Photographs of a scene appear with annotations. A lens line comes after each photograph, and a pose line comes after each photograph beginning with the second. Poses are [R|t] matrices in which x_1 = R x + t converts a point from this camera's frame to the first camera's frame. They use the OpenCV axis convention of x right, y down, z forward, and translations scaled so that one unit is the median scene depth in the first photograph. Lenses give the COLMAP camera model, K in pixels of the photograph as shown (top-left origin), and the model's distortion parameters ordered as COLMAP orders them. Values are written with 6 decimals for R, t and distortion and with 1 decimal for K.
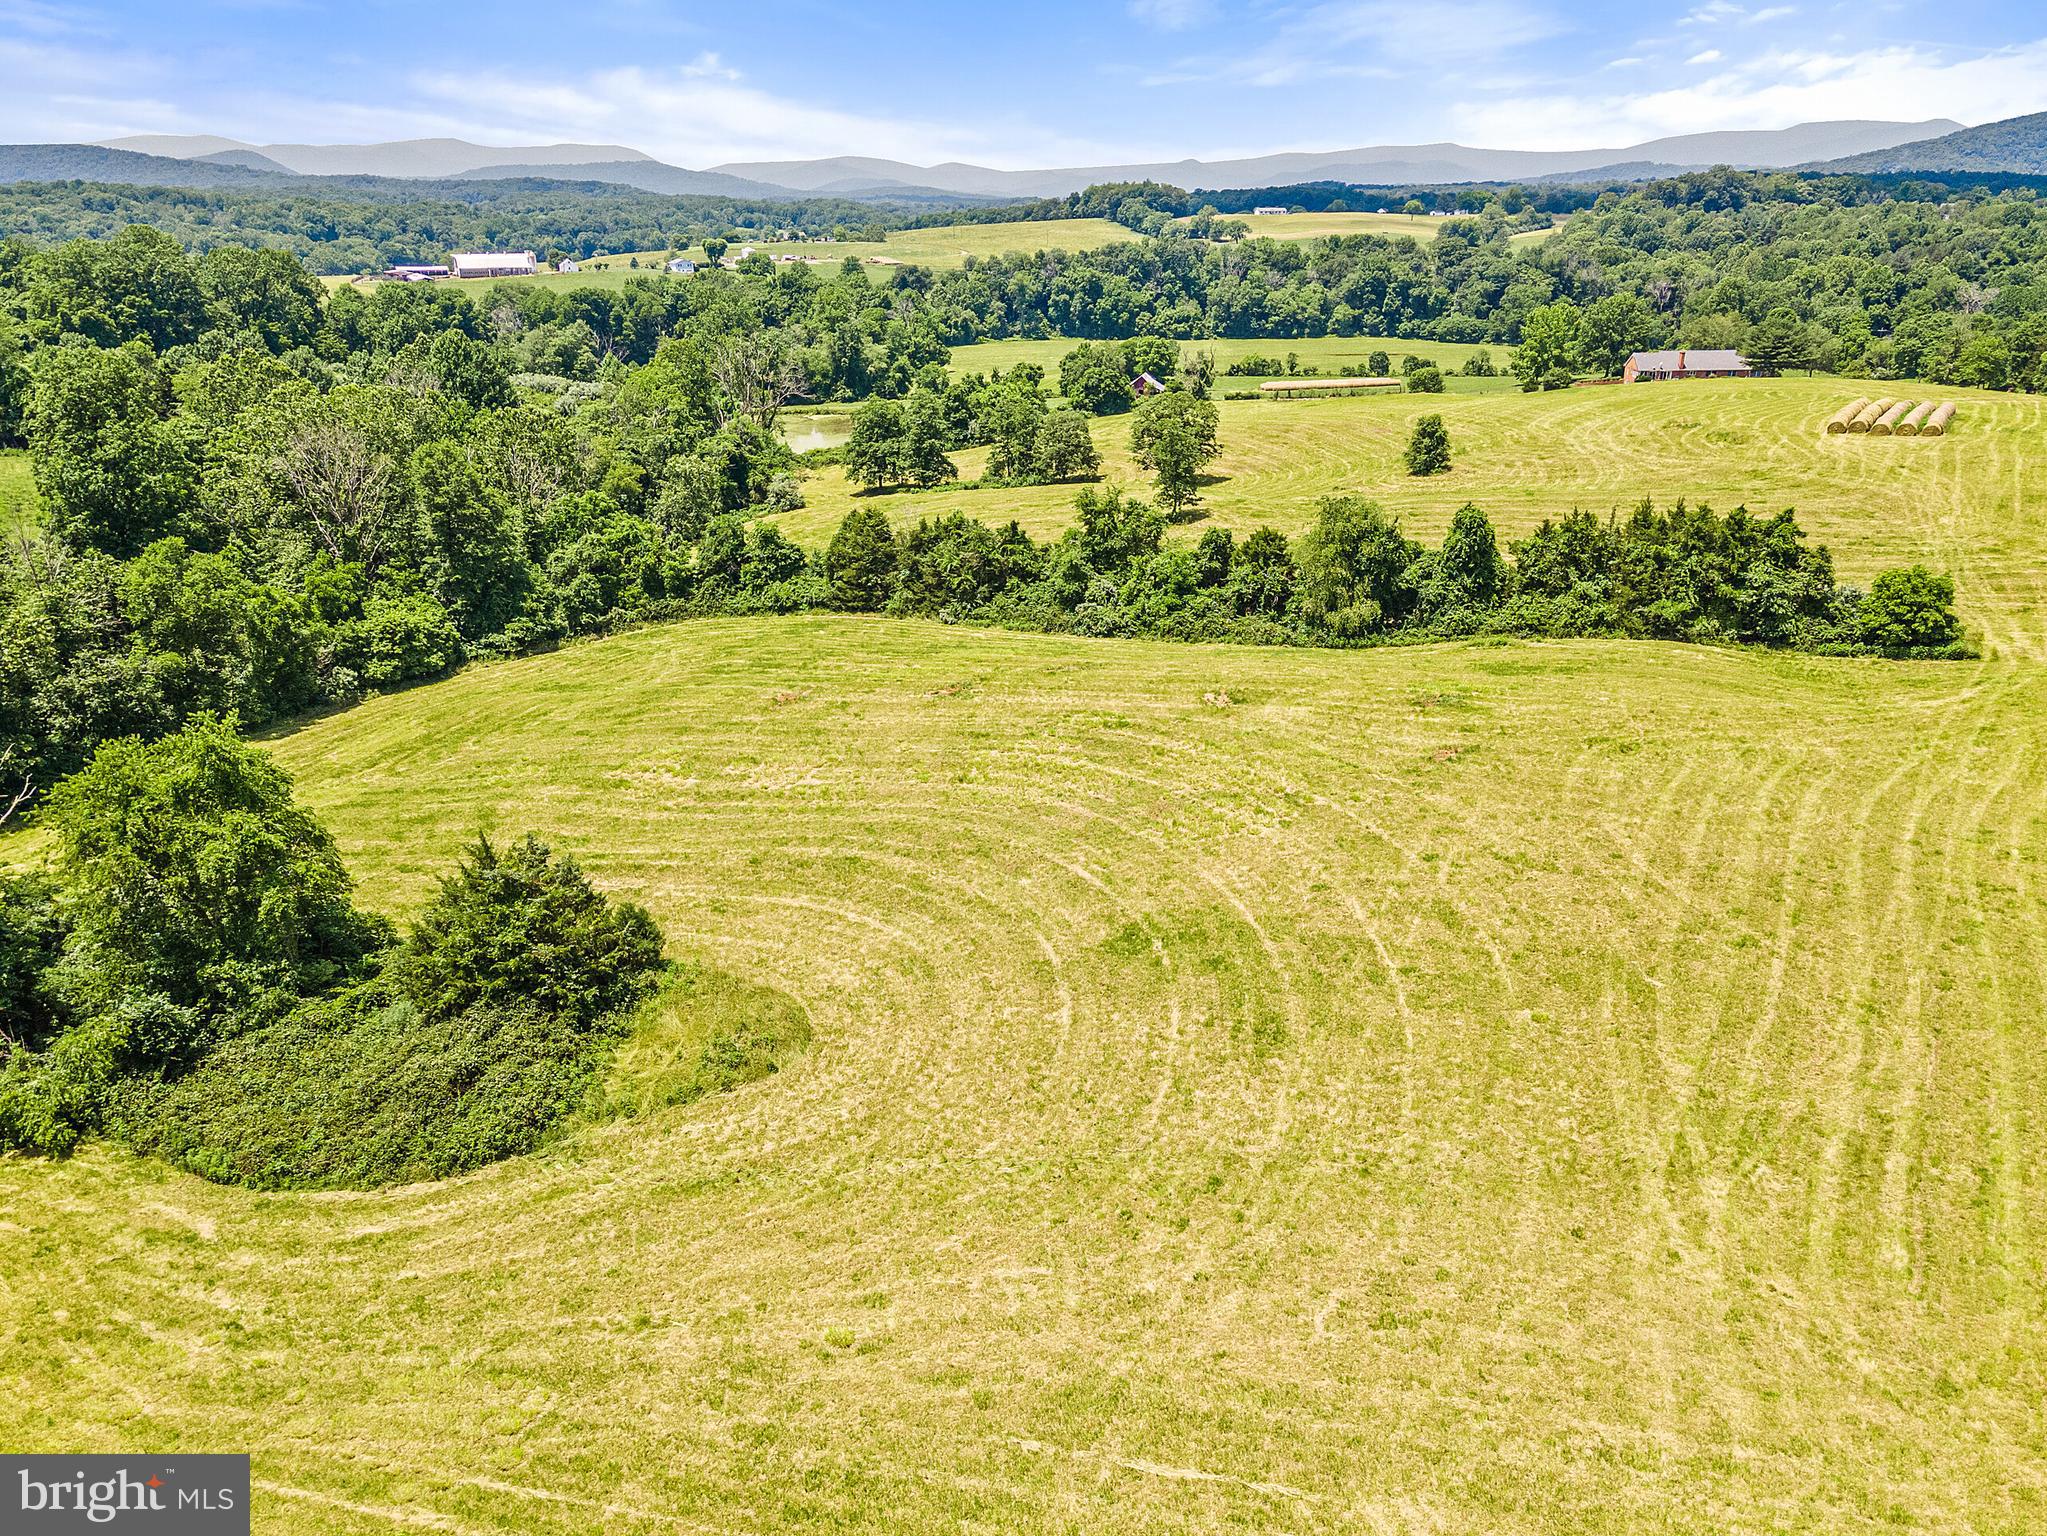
lens RADIAL K [[1490.8, 0, 1026.6], [0, 1490.8, 746.7], [0, 0, 1]] dist [0.027632, 0.033483]
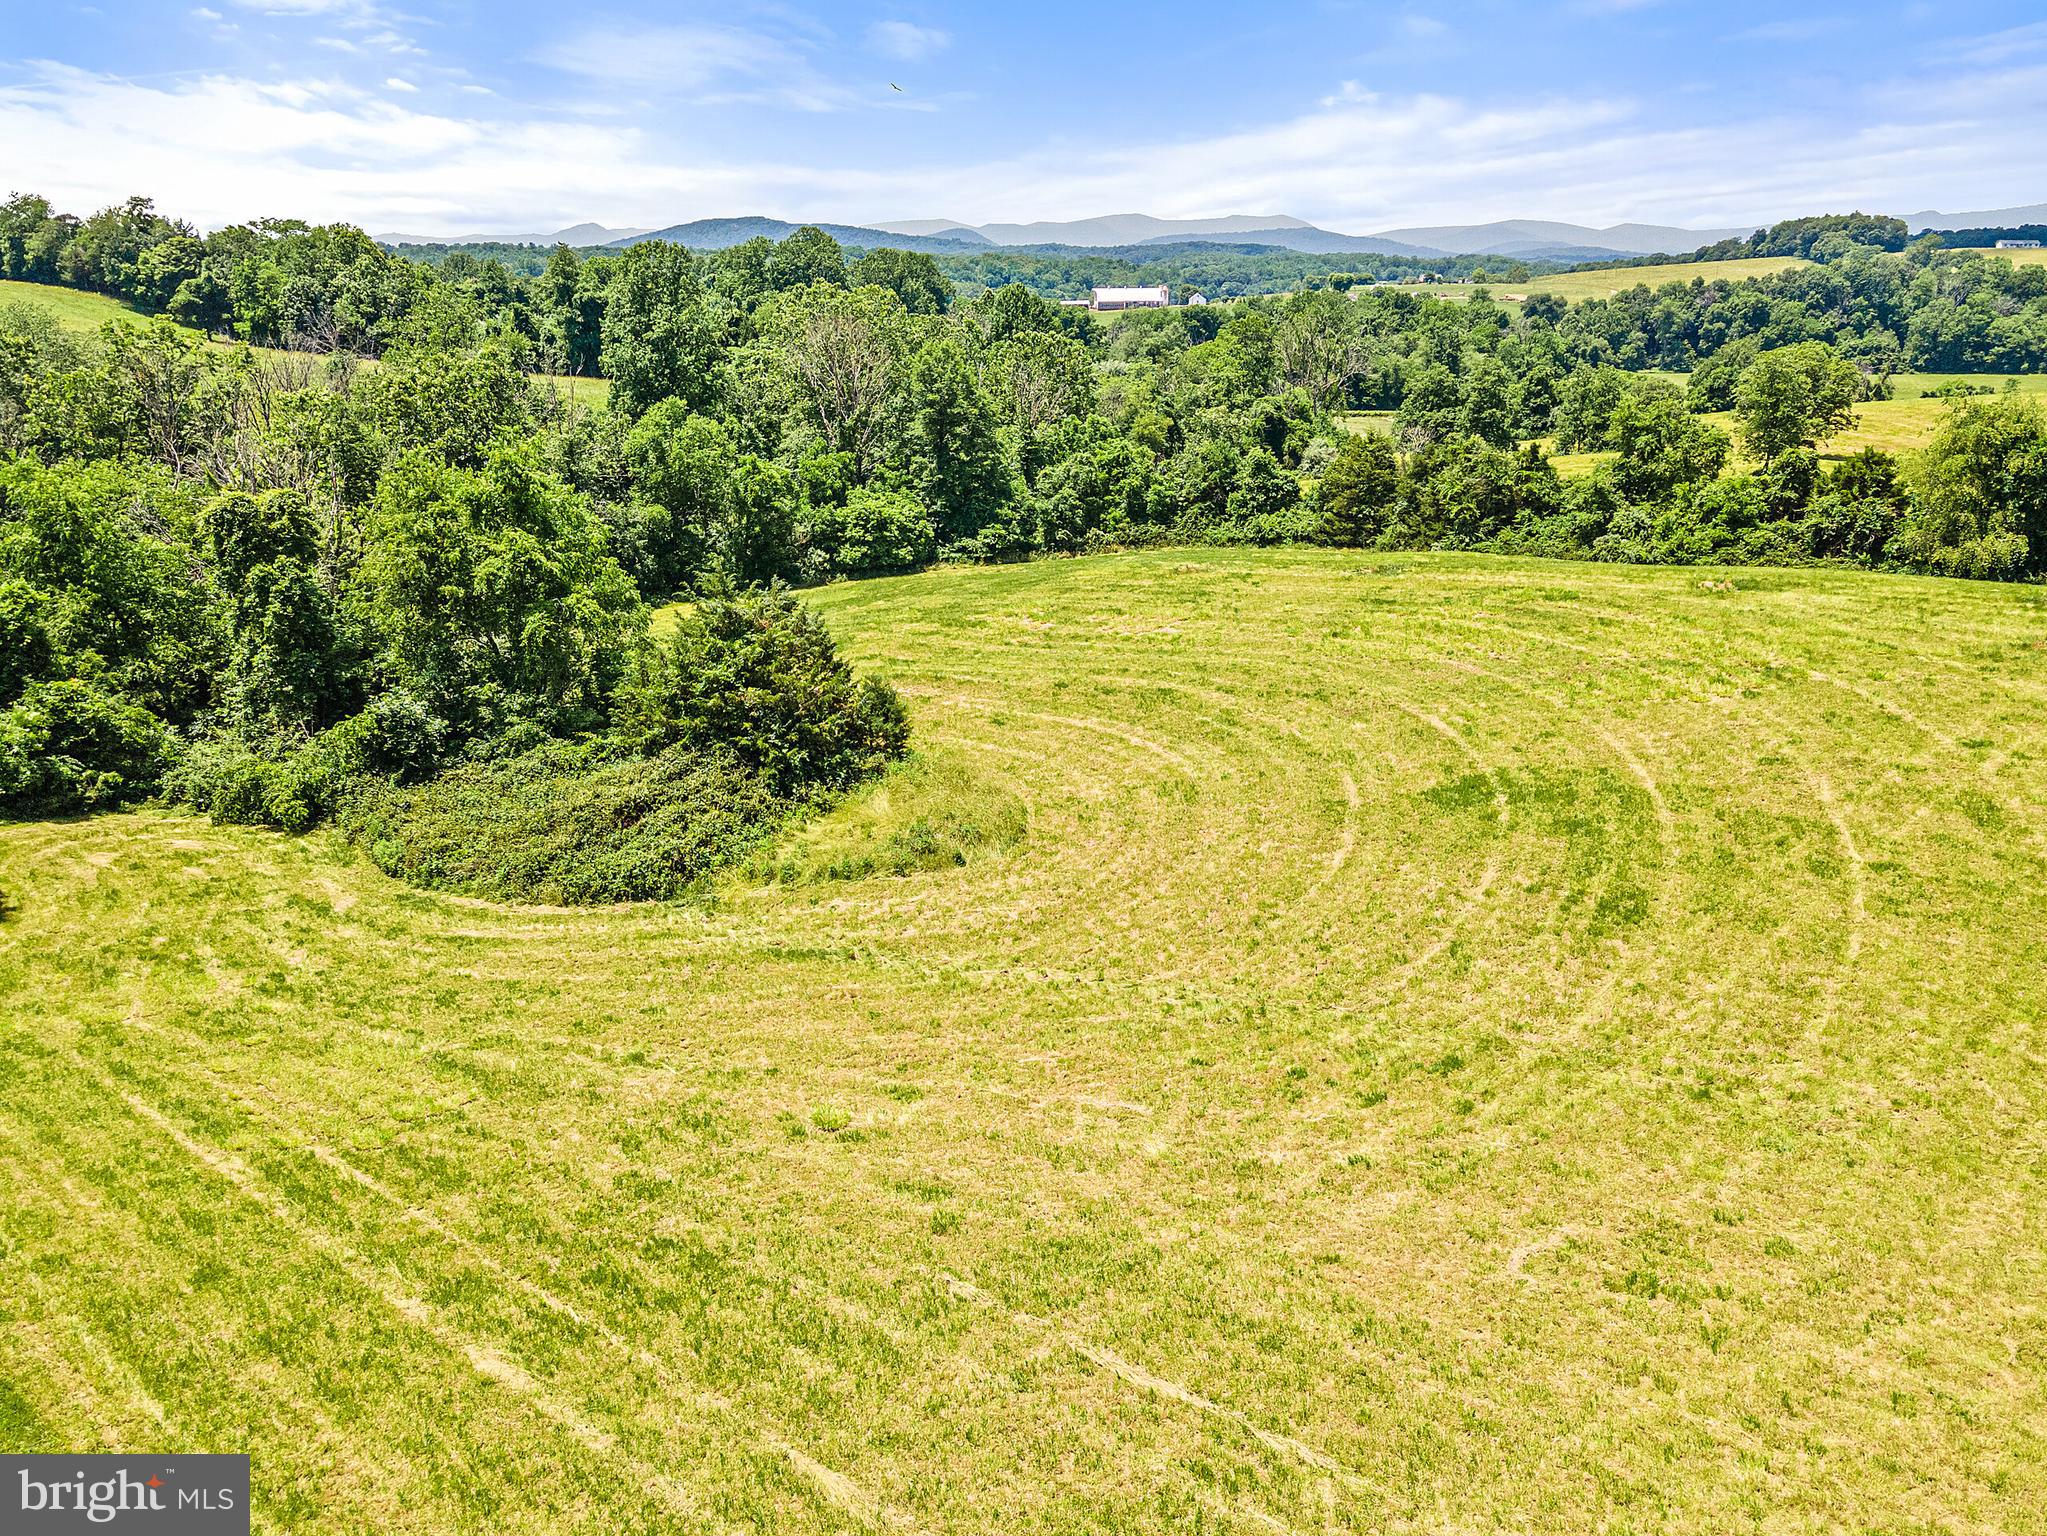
lens RADIAL K [[1490.8, 0, 1026.6], [0, 1490.8, 746.7], [0, 0, 1]] dist [0.027632, 0.033483]
pose [[0.917778, 0.118874, -0.378884, 0.074770], [-0.133638, 0.990948, -0.012806, 0.074357], [0.373932, 0.062386, 0.925356, 0.124880]]
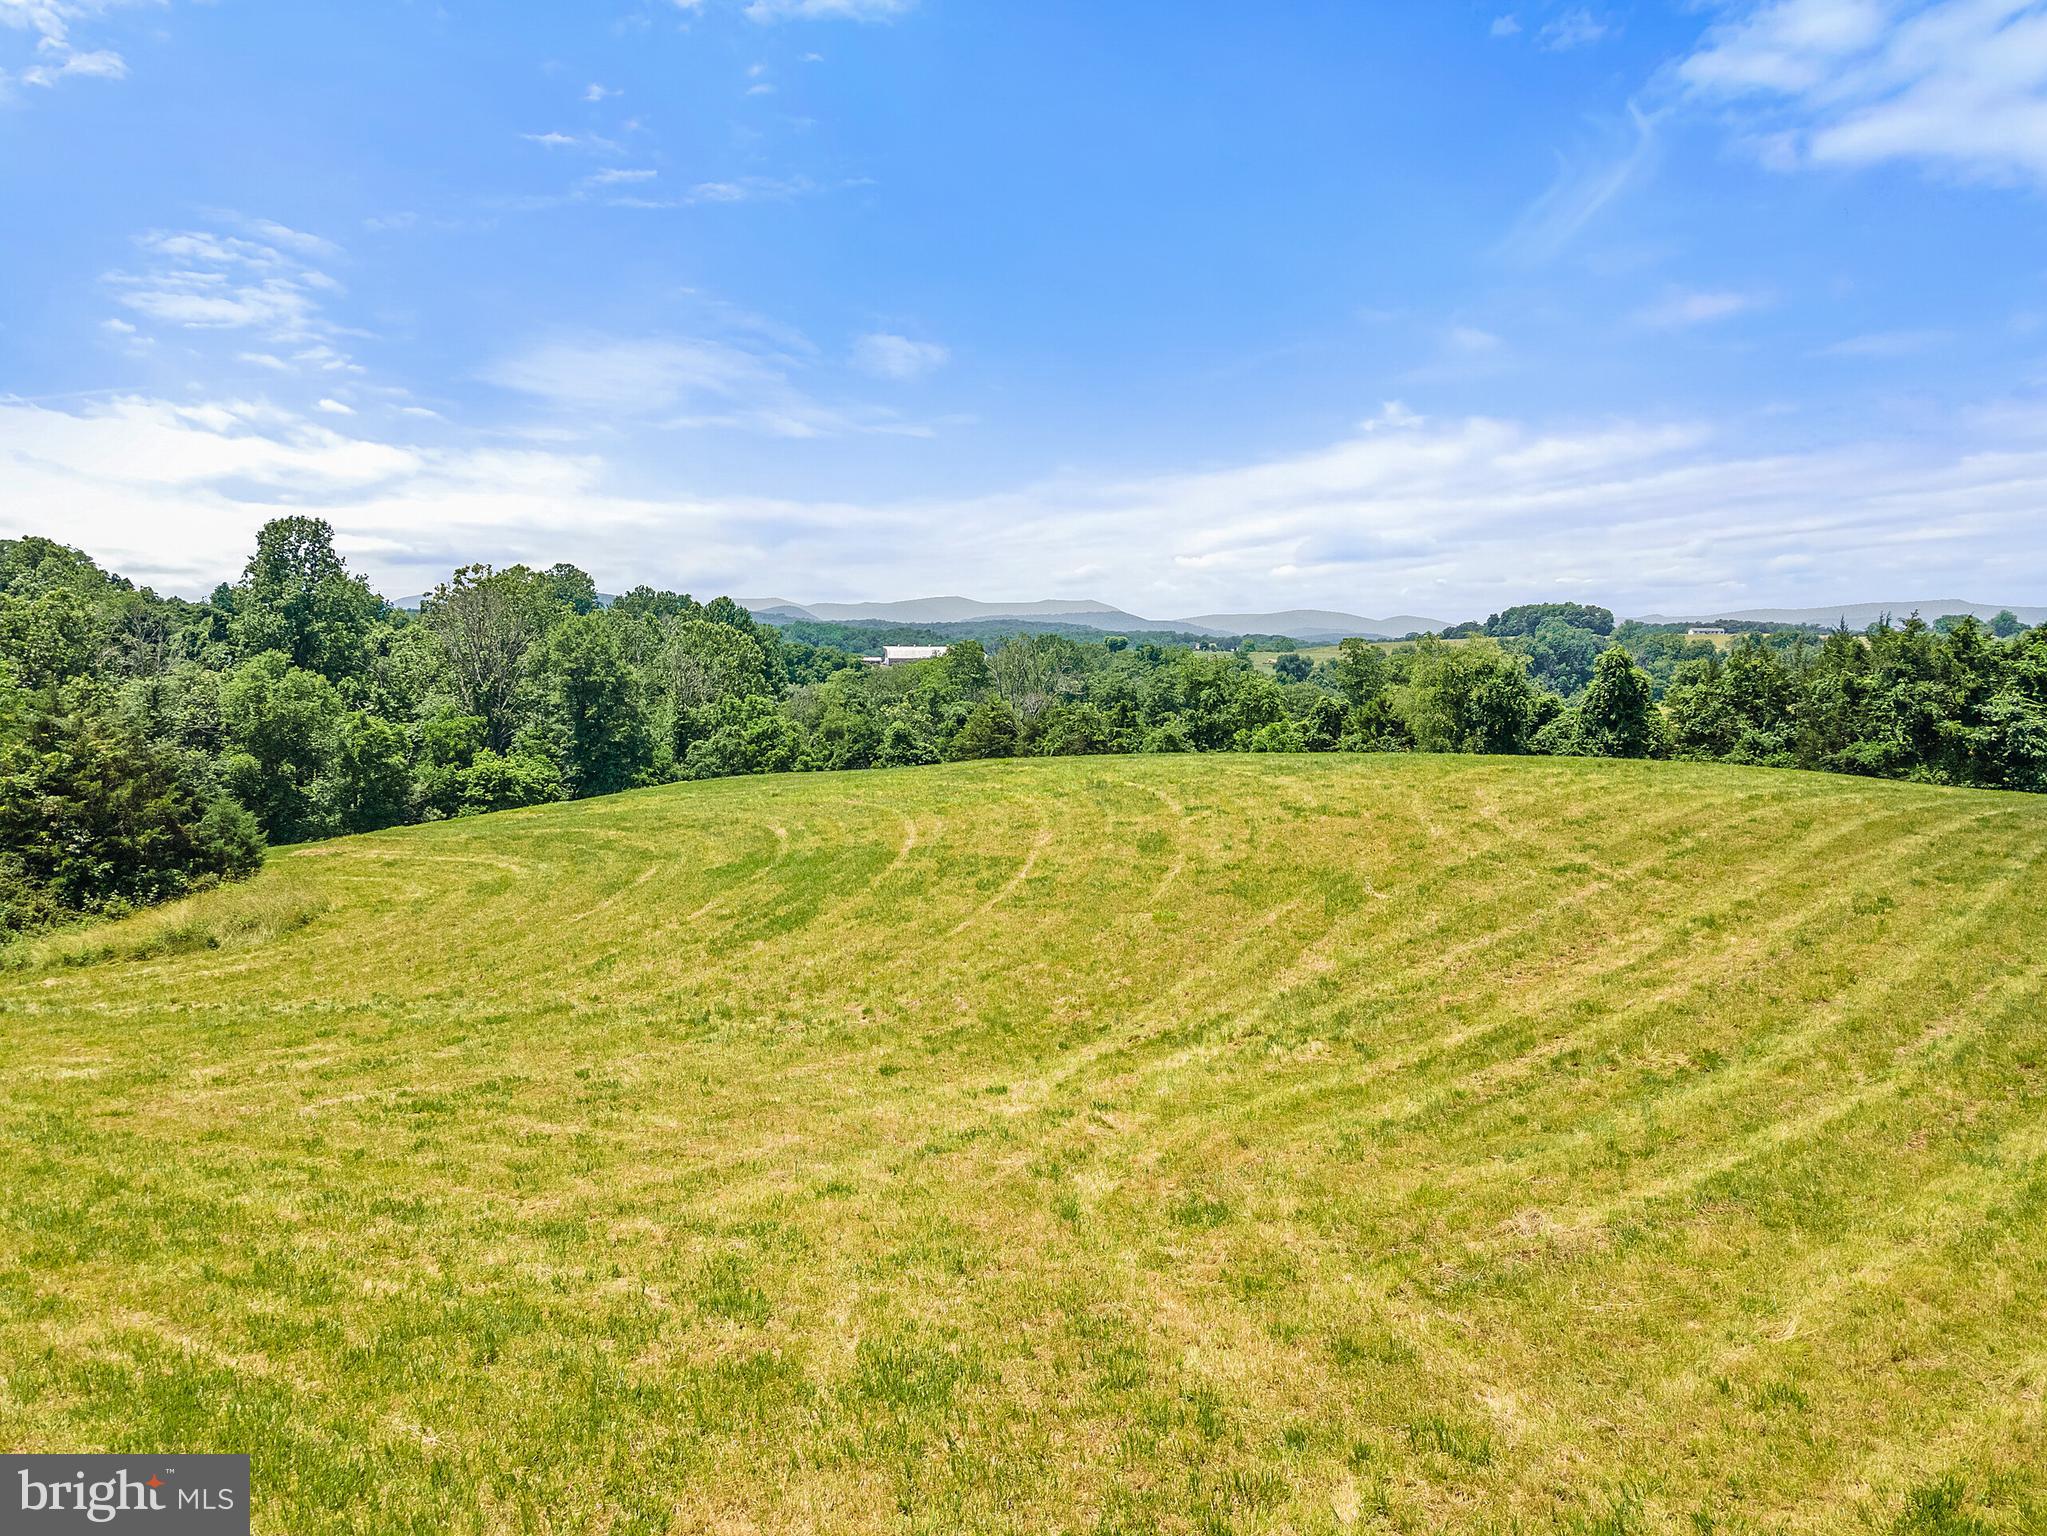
lens RADIAL K [[1490.8, 0, 1026.6], [0, 1490.8, 746.7], [0, 0, 1]] dist [0.027632, 0.033483]
pose [[0.957326, 0.031337, -0.287306, 0.210684], [-0.110611, 0.958144, -0.264057, 0.128958], [0.267005, 0.284568, 0.920722, 0.172685]]
